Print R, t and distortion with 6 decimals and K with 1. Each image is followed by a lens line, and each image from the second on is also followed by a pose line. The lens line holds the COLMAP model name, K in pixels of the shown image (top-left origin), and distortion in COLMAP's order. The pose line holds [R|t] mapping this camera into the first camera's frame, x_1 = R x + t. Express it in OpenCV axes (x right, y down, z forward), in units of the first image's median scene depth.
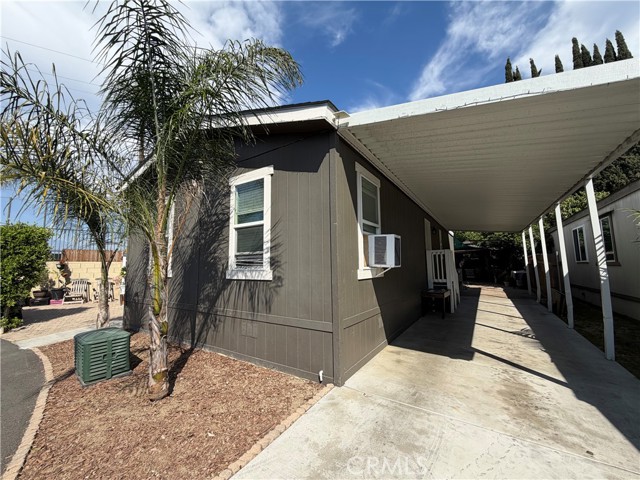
lens RADIAL K [[256.1, 0, 318.4], [0, 256.1, 239.8], [0, 0, 1]] dist [-0.000053, -0.000177]
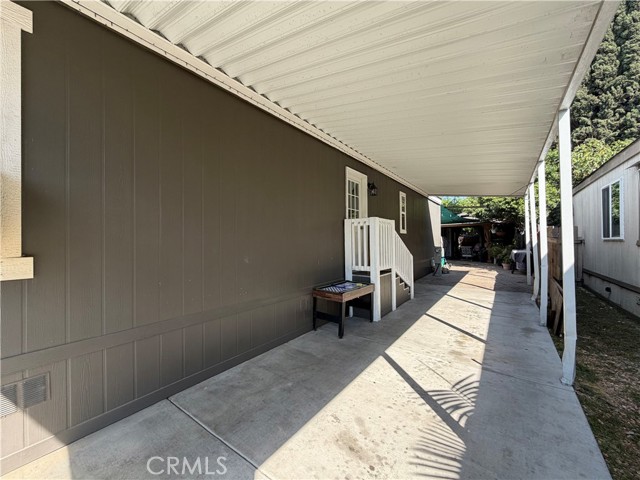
lens RADIAL K [[256.1, 0, 318.4], [0, 256.1, 239.8], [0, 0, 1]] dist [-0.000053, -0.000177]
pose [[0.998154, 0.006438, -0.060384, 0.408702], [-0.000337, 0.994935, 0.100520, 0.029841], [0.060726, -0.100314, 0.993101, 0.390125]]
